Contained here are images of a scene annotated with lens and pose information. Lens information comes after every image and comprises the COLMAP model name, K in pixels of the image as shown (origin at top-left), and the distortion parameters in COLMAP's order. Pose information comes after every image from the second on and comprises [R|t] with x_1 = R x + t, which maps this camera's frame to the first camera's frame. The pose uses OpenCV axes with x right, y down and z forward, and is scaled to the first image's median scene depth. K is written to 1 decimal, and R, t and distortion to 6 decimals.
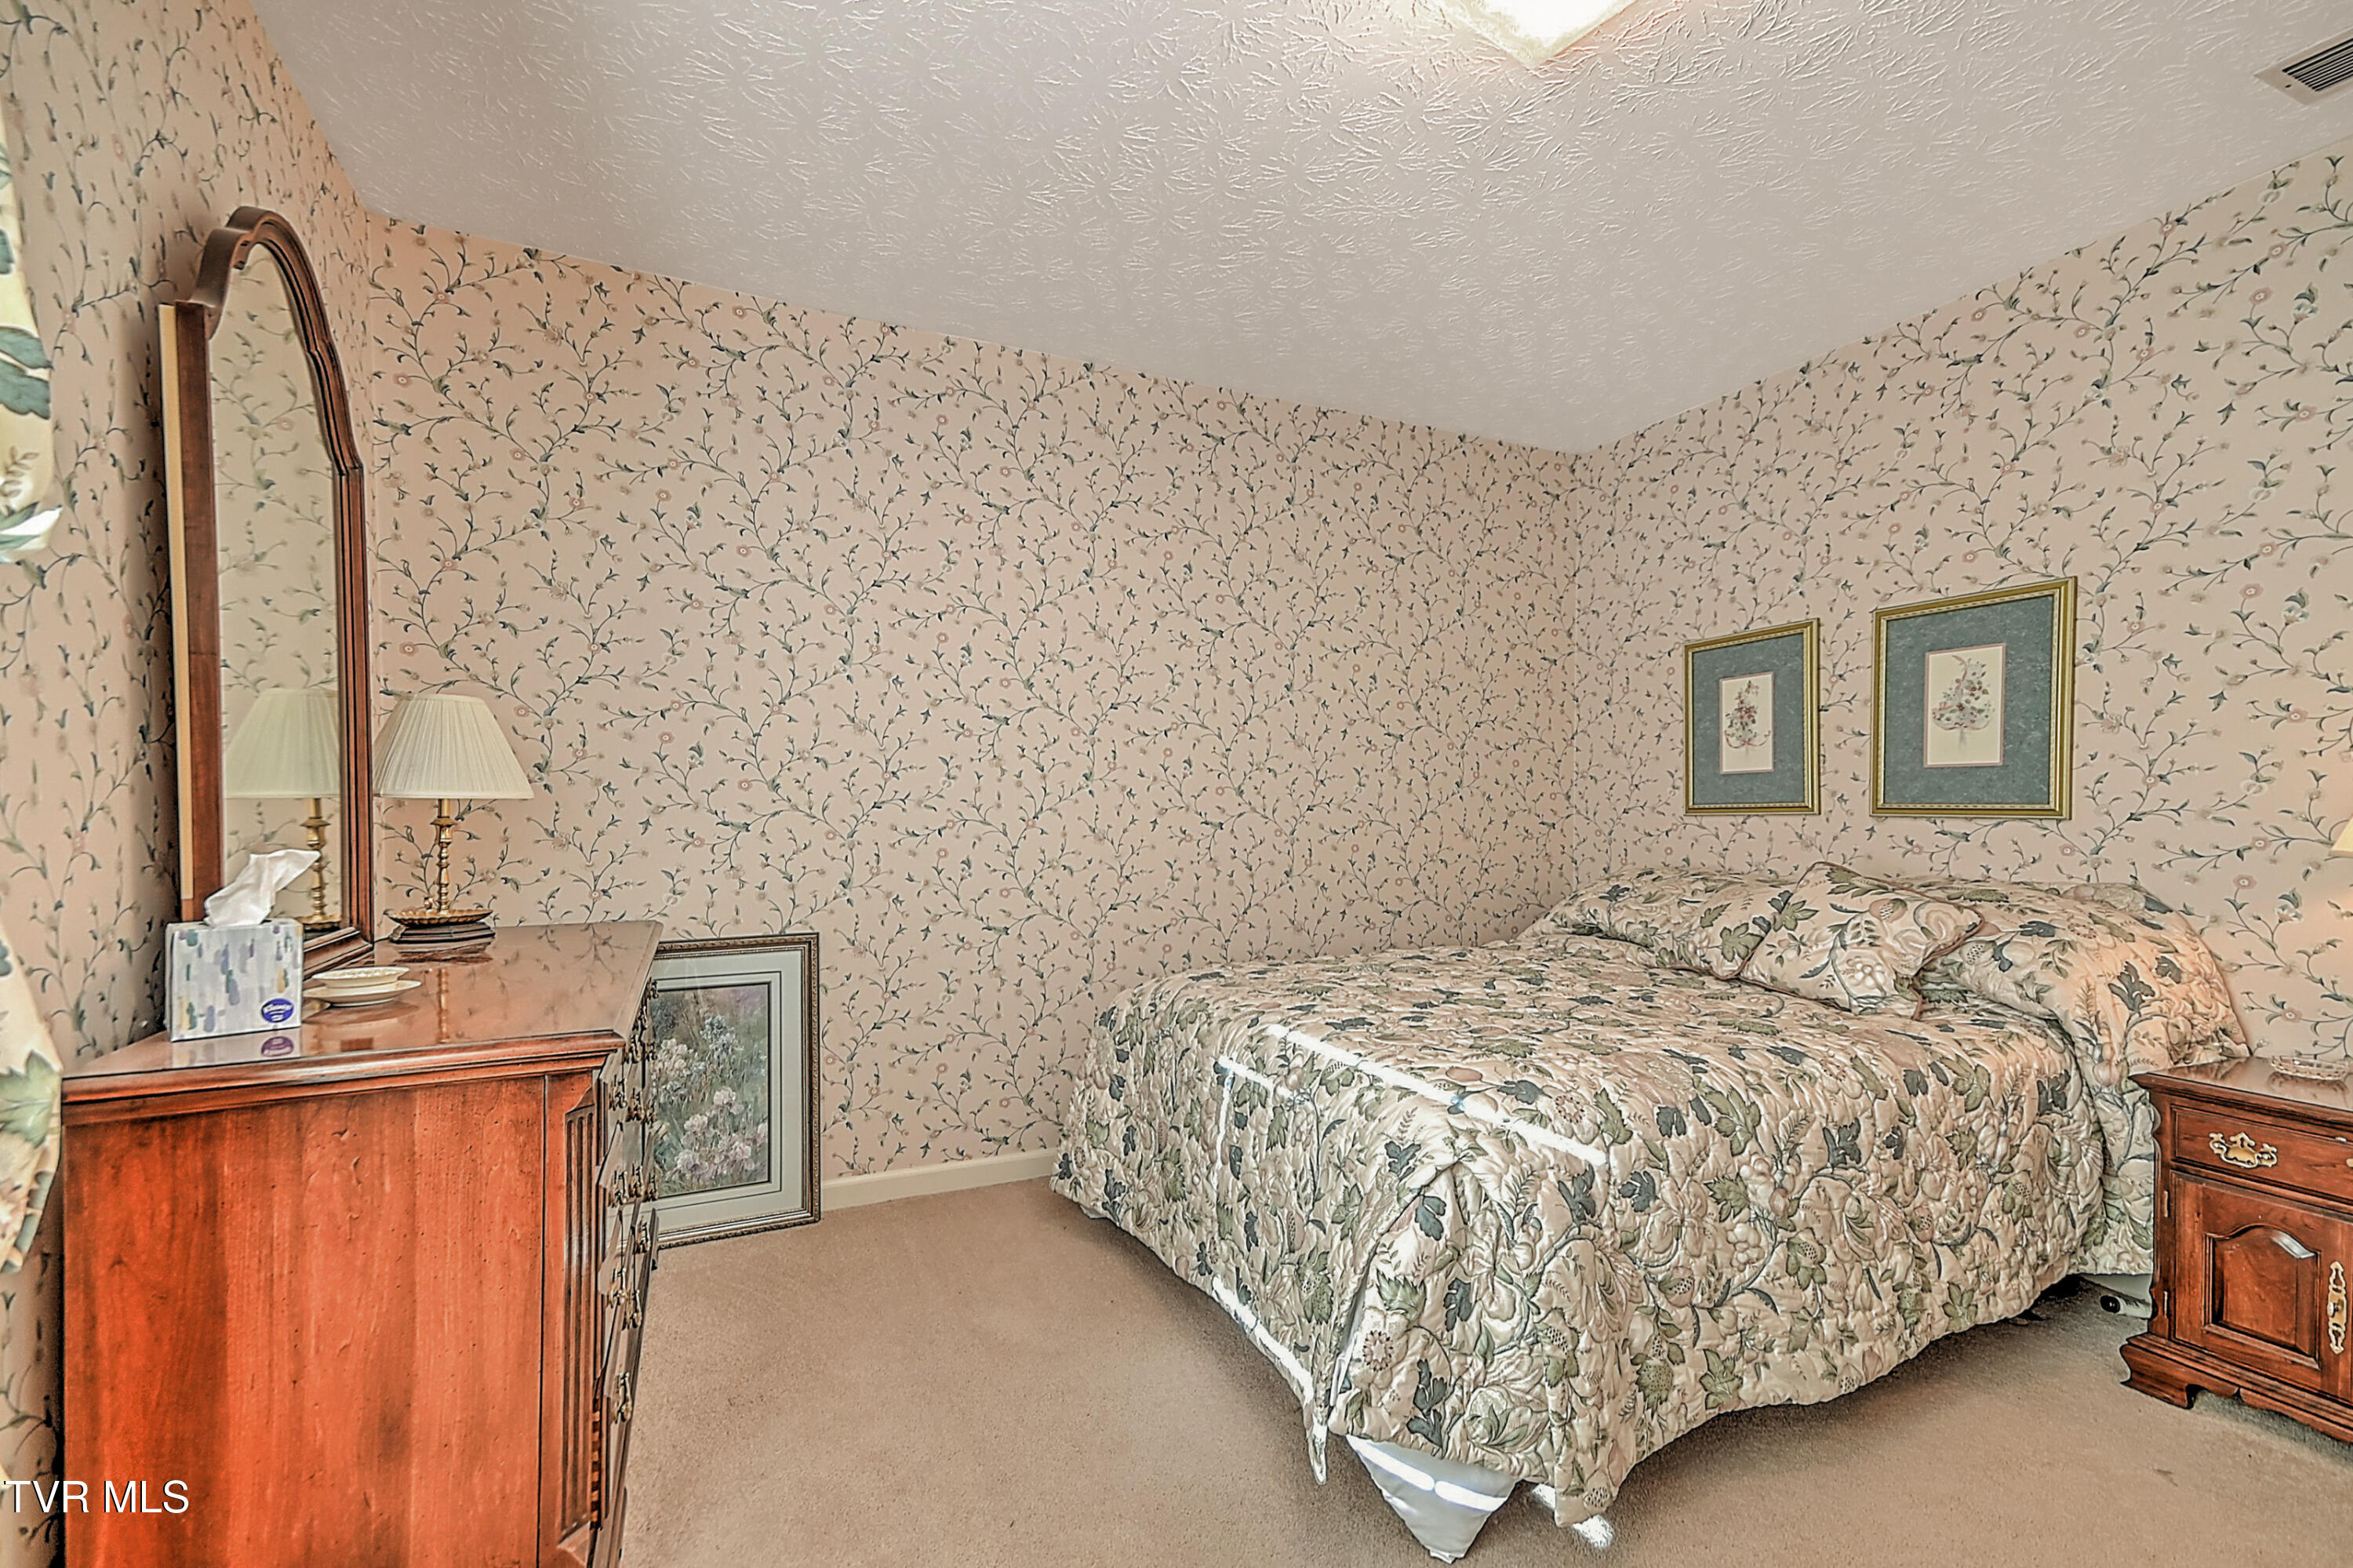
lens RADIAL K [[1023.7, 0, 1175.5], [0, 1023.7, 814.8], [0, 0, 1]] dist [0.041986, 0.000231]
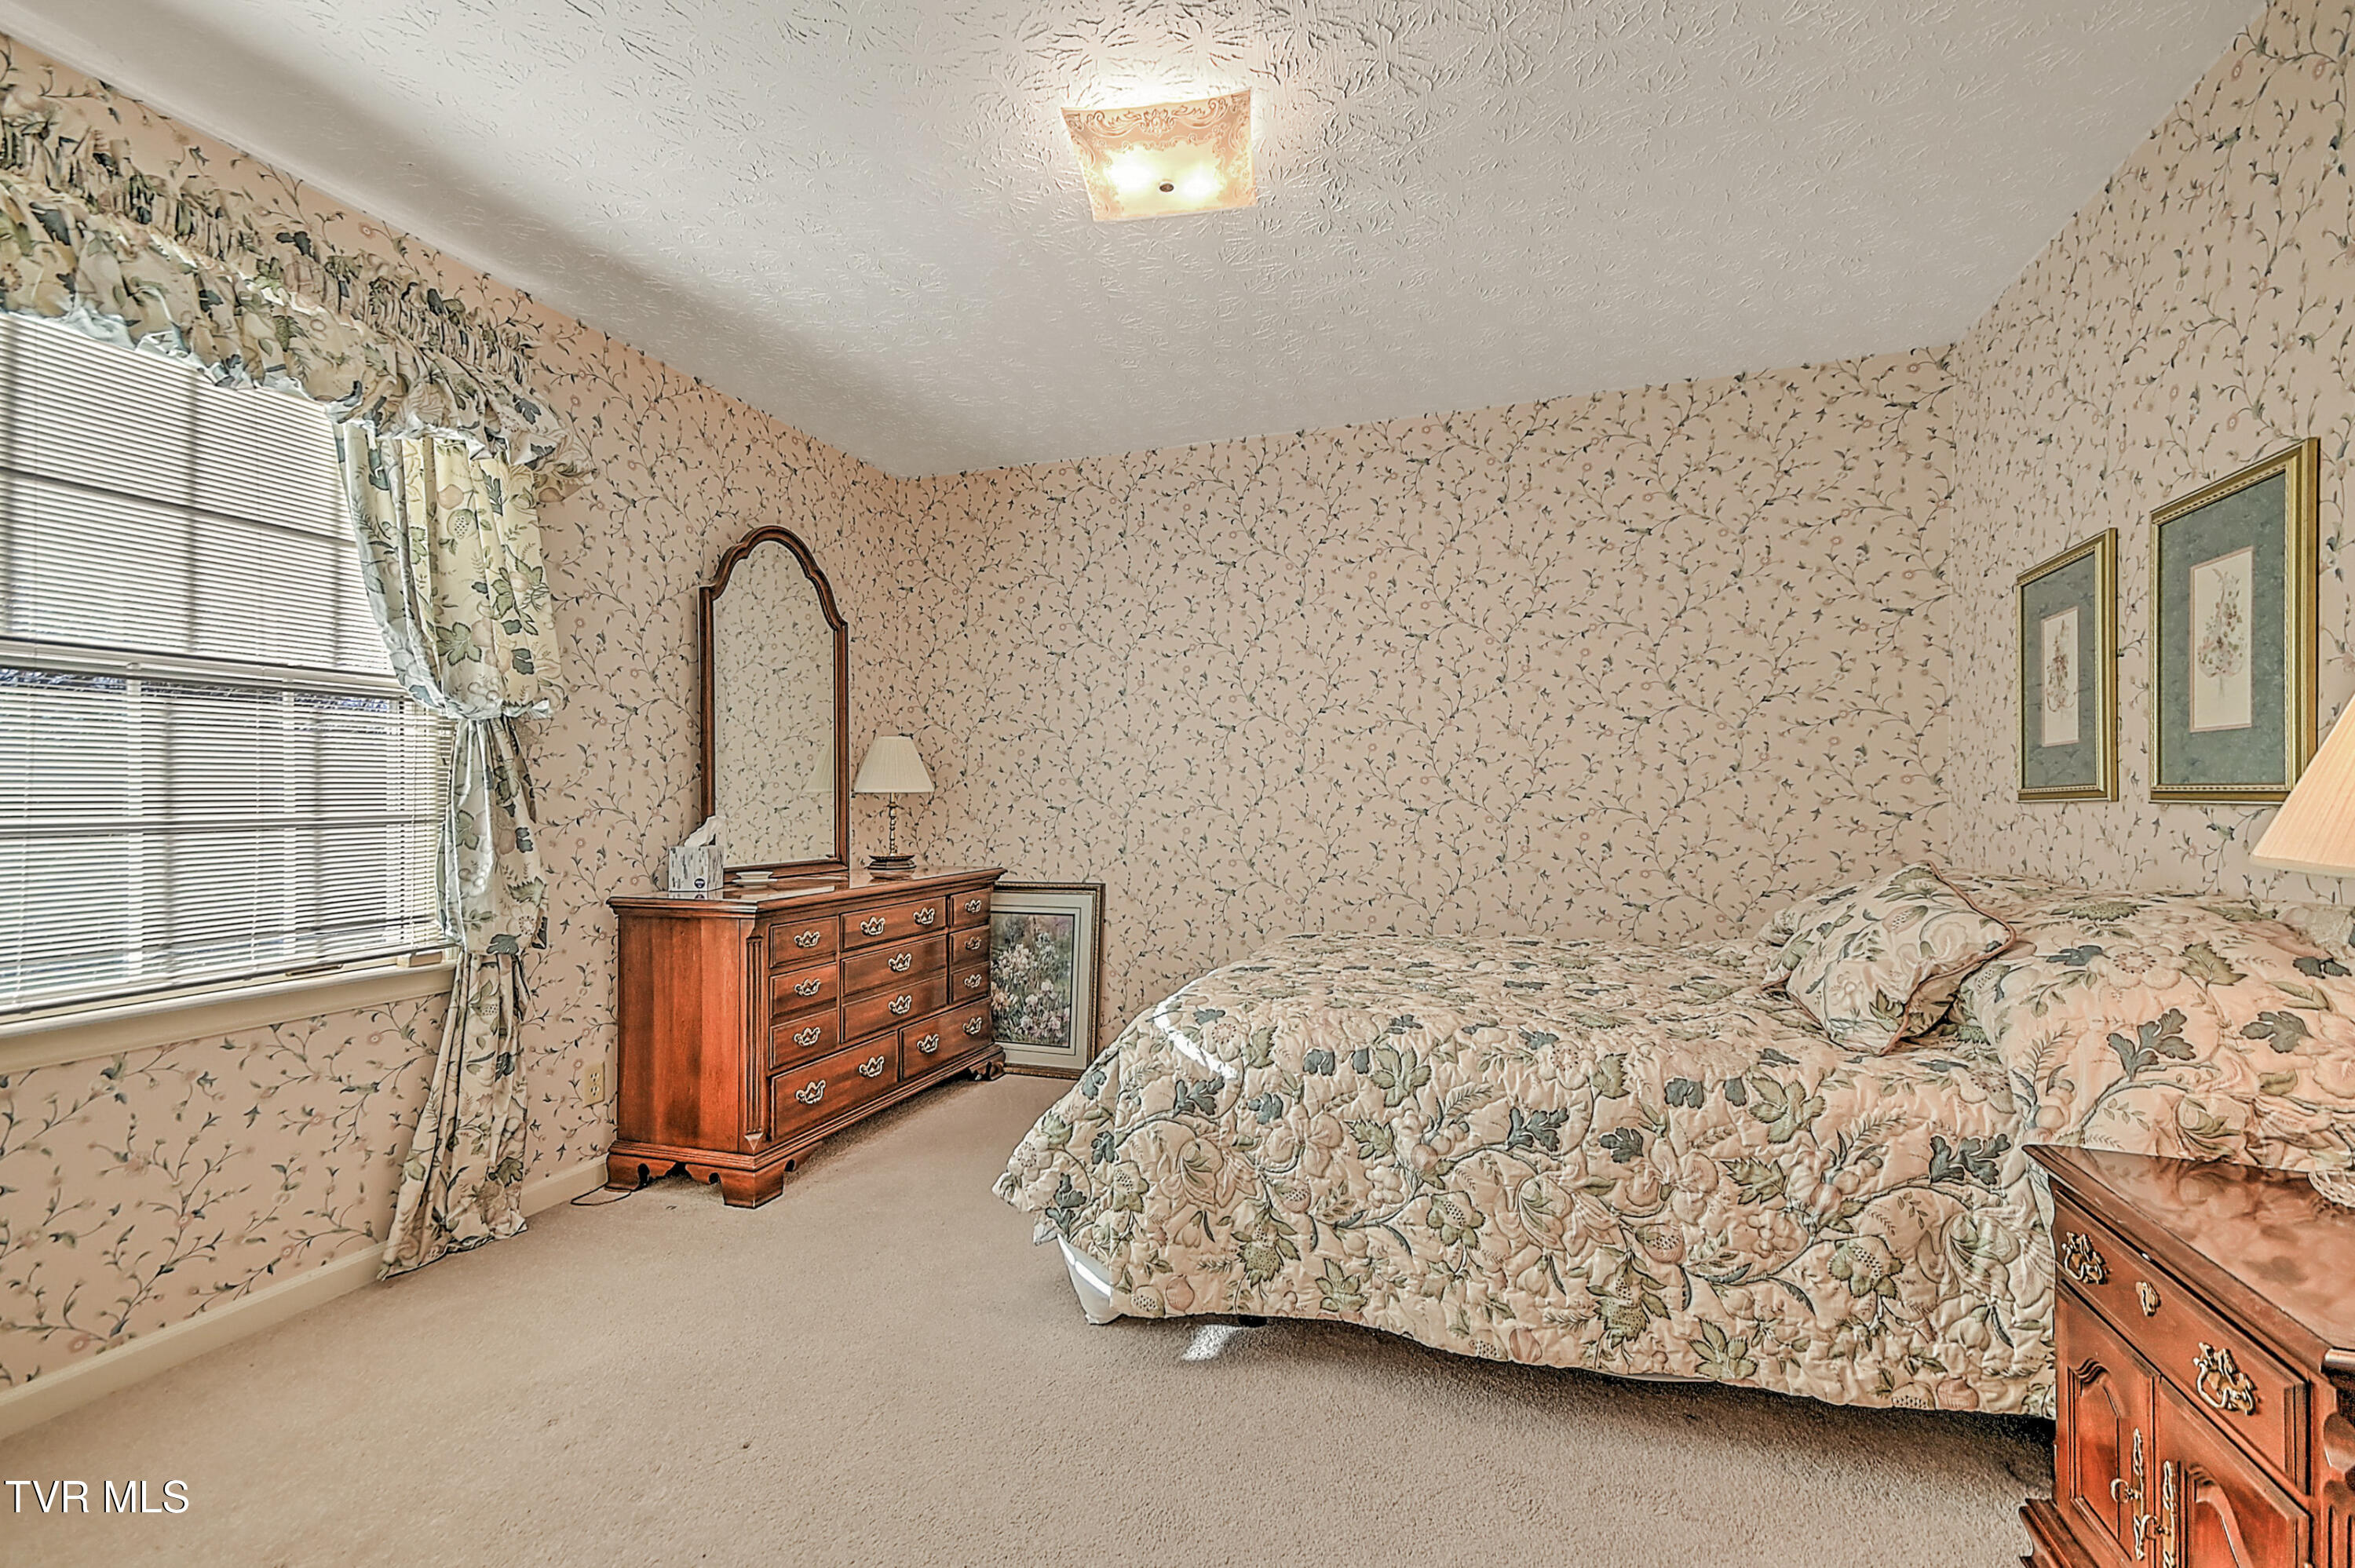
lens RADIAL K [[1019.1, 0, 1173.1], [0, 1019.1, 794.4], [0, 0, 1]] dist [0.040021, 0.000113]
pose [[0.725794, -0.005585, -0.687889, 0.936076], [-0.001907, 0.999947, -0.010132, 0.005322], [0.687909, 0.008666, 0.725745, 0.039353]]
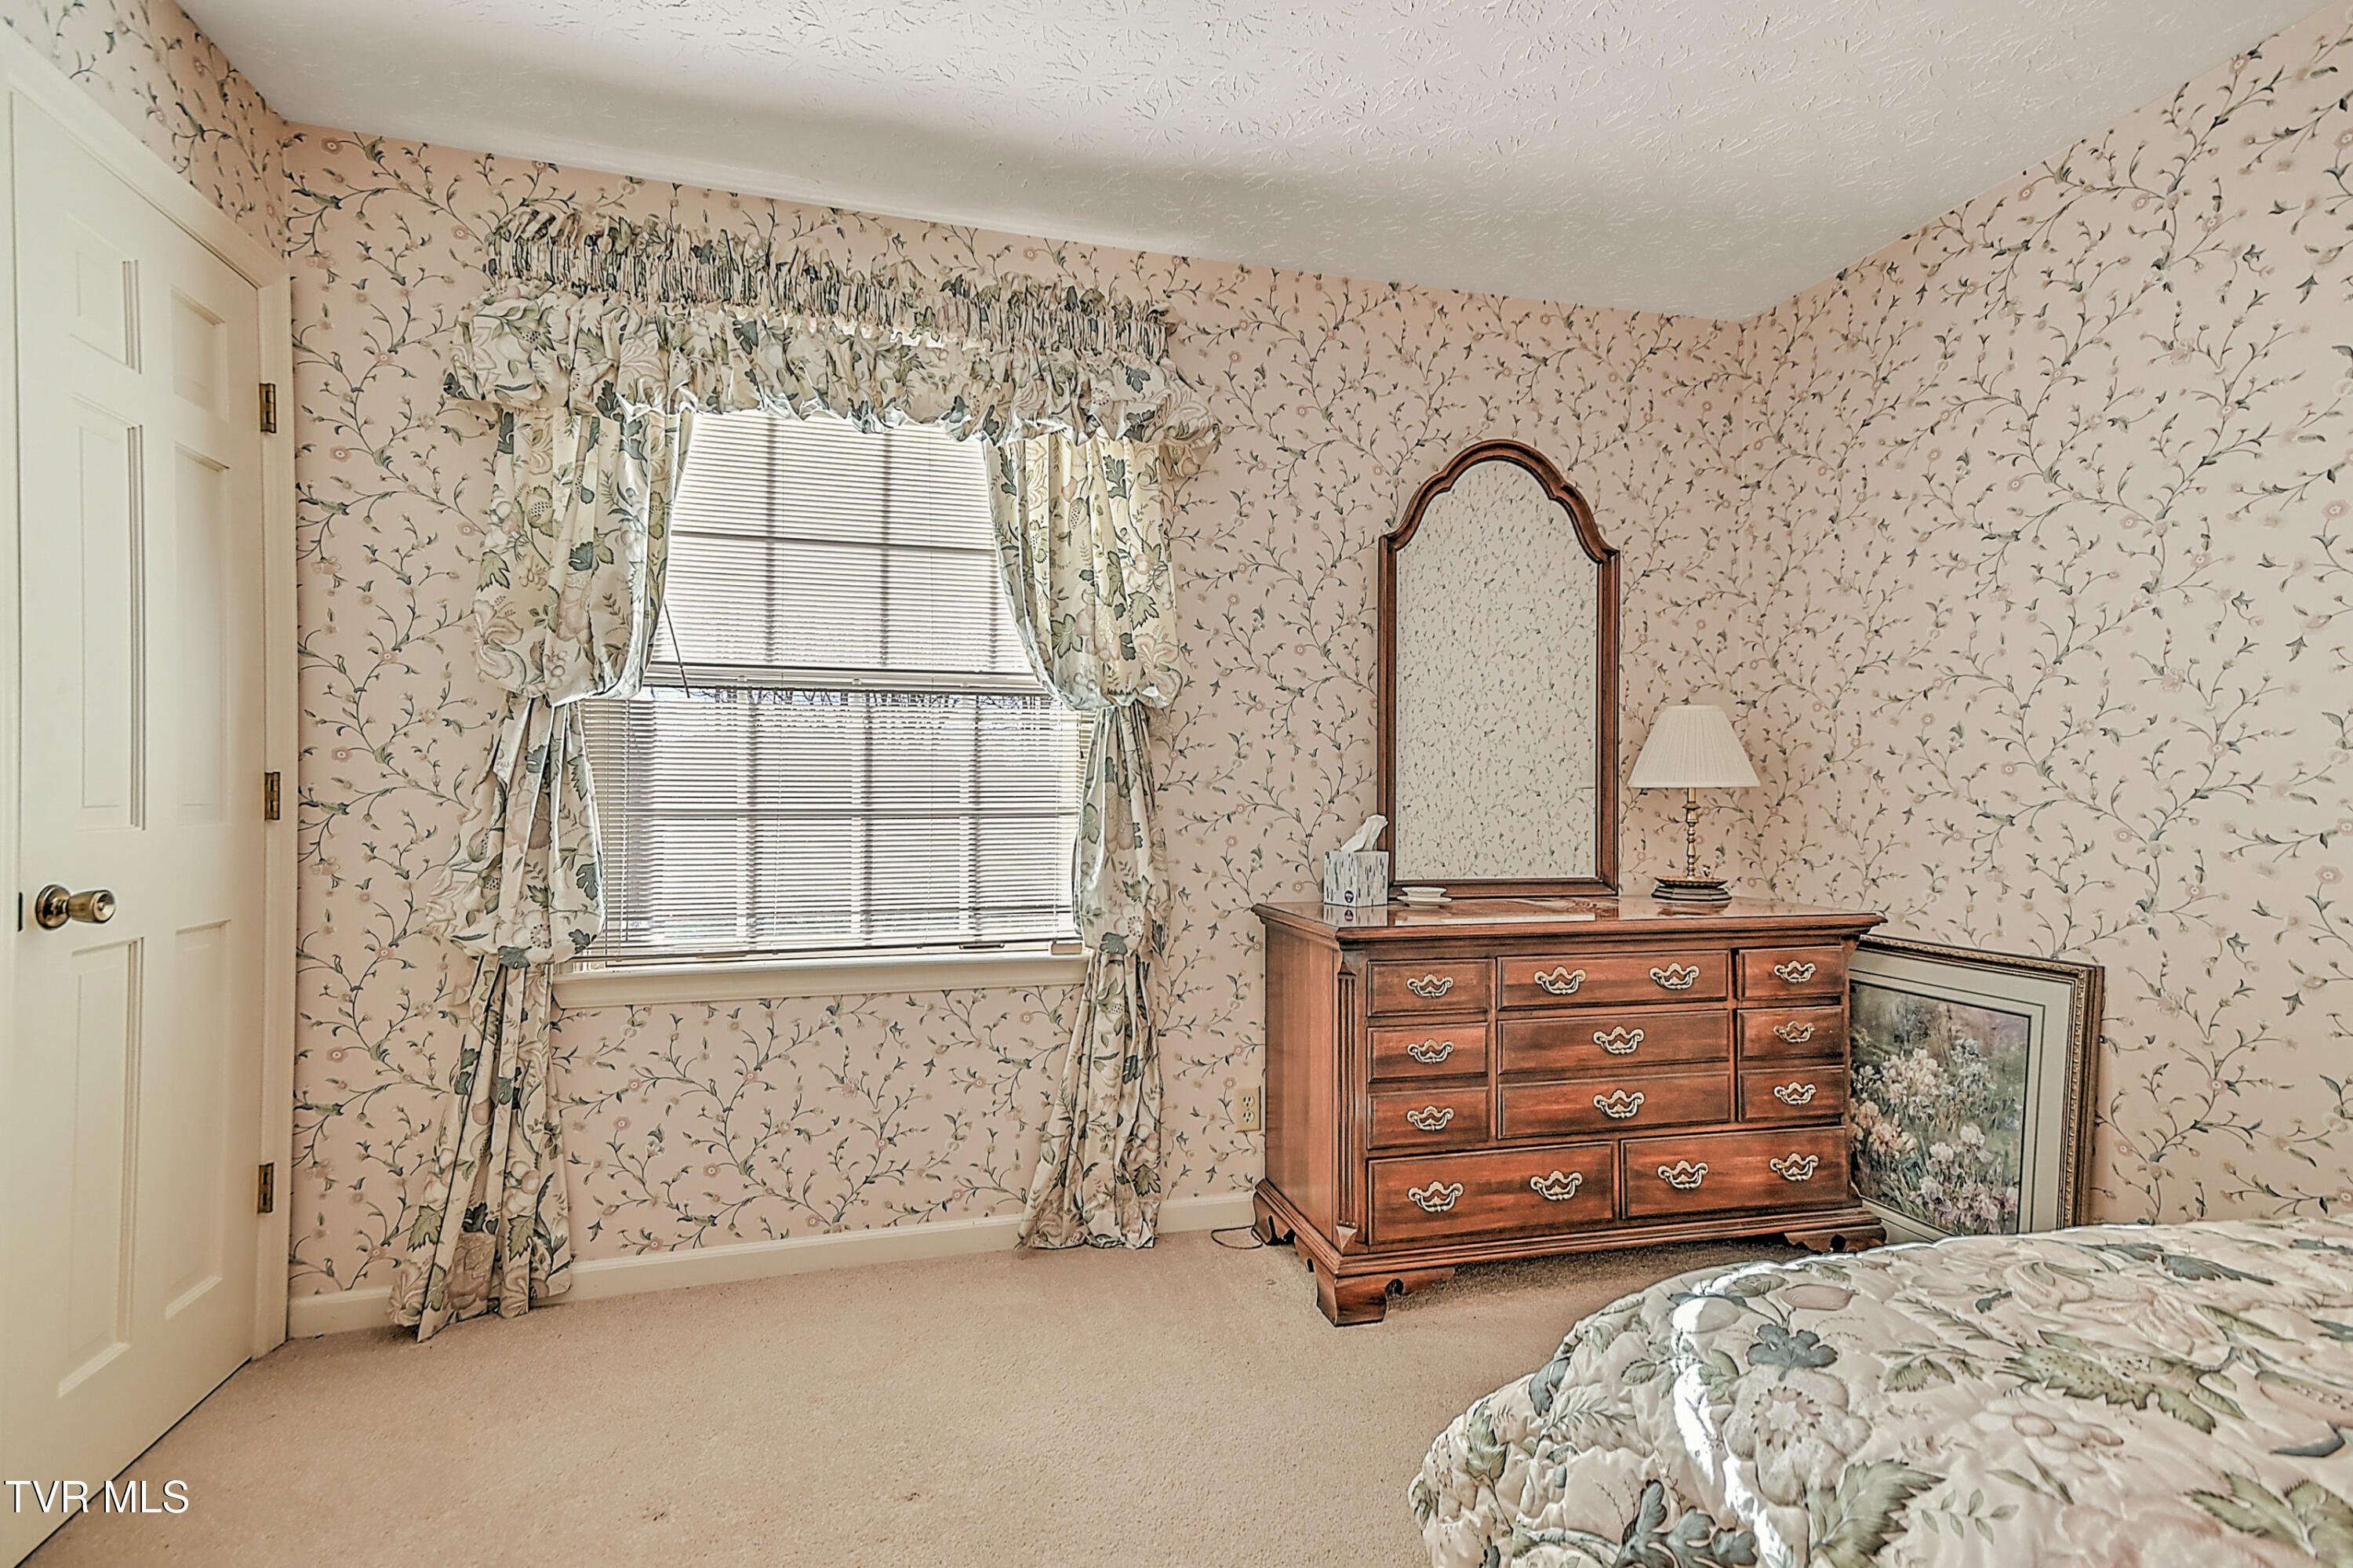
lens RADIAL K [[1084.1, 0, 1164.2], [0, 1084.1, 794.2], [0, 0, 1]] dist [0.047378, 0.000660]
pose [[-0.162935, -0.001385, -0.986636, 0.735539], [-0.014422, 0.999896, 0.000978, 0.000172], [0.986531, 0.014389, -0.162938, 0.620787]]
